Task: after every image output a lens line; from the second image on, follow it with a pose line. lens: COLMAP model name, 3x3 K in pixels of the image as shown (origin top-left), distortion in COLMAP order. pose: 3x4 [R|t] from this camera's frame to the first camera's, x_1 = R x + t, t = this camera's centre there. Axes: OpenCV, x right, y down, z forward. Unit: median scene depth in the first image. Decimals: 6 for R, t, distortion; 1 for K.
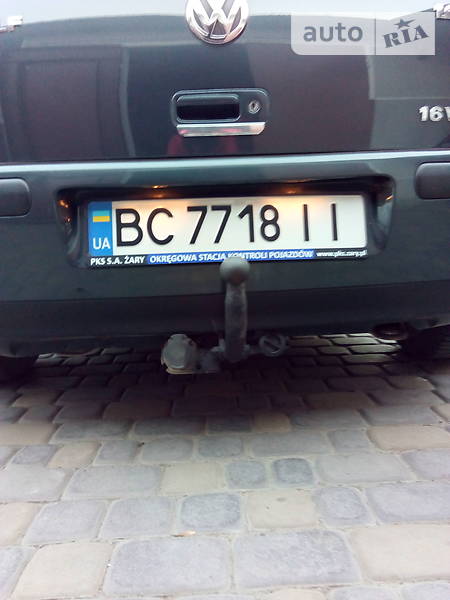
lens RADIAL K [[472.1, 0, 225.0], [0, 472.1, 300.0], [0, 0, 1]] dist [0.096489, -0.116688]
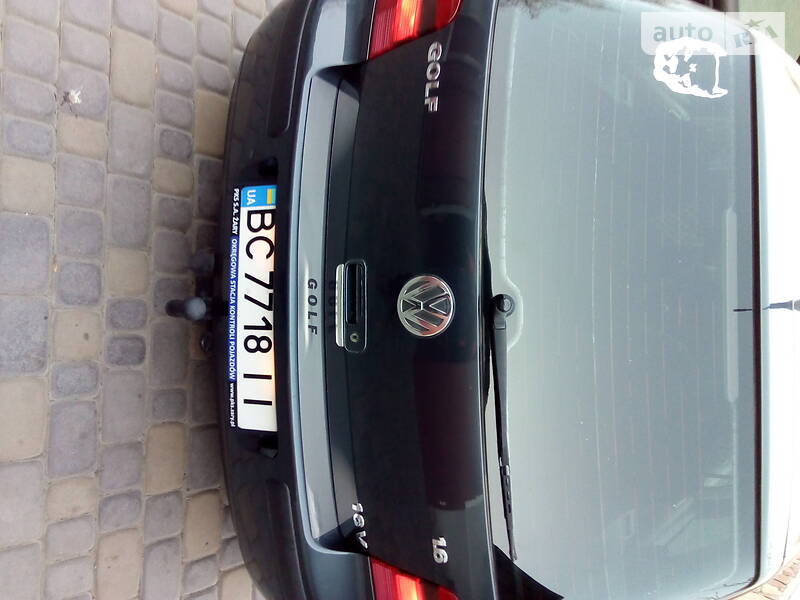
lens RADIAL K [[629.5, 0, 400.0], [0, 629.5, 300.0], [0, 0, 1]] dist [0.096489, -0.116688]
pose [[-0.061967, 0.997614, -0.030445, 0.014615], [-0.882914, -0.040566, 0.467780, -1.173243], [0.465428, 0.055867, 0.883321, -0.181490]]
